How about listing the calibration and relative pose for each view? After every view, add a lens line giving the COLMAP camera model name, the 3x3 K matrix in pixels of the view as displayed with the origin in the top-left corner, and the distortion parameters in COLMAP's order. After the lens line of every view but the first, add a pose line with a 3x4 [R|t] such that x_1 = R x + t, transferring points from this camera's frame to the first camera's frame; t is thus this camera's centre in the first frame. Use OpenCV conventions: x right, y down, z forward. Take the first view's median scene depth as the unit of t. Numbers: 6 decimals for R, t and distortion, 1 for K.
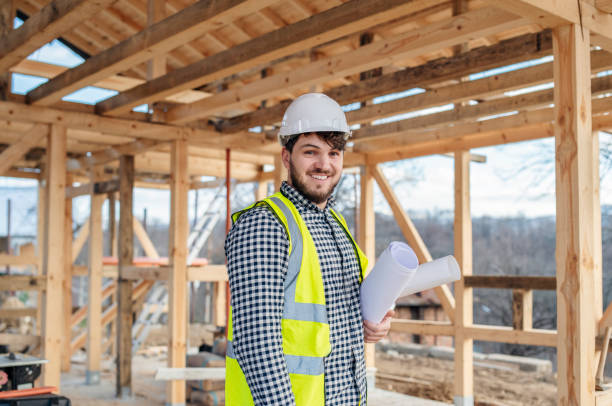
lens RADIAL K [[717.6, 0, 306.4], [0, 717.6, 183.8], [0, 0, 1]] dist [-0.058672, 0.014304]
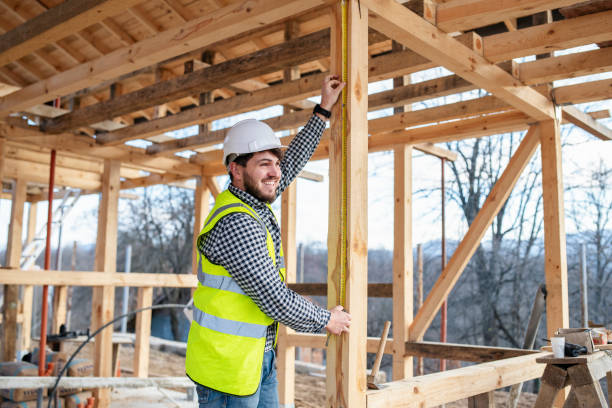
lens RADIAL K [[640.3, 0, 306.4], [0, 640.3, 150.6], [0, 0, 1]] dist [-0.085344, 0.003239]
pose [[0.984634, 0.038835, 0.170259, 0.087721], [-0.021181, 0.994320, -0.104307, 0.035422], [-0.173342, 0.099098, 0.979863, 0.088076]]
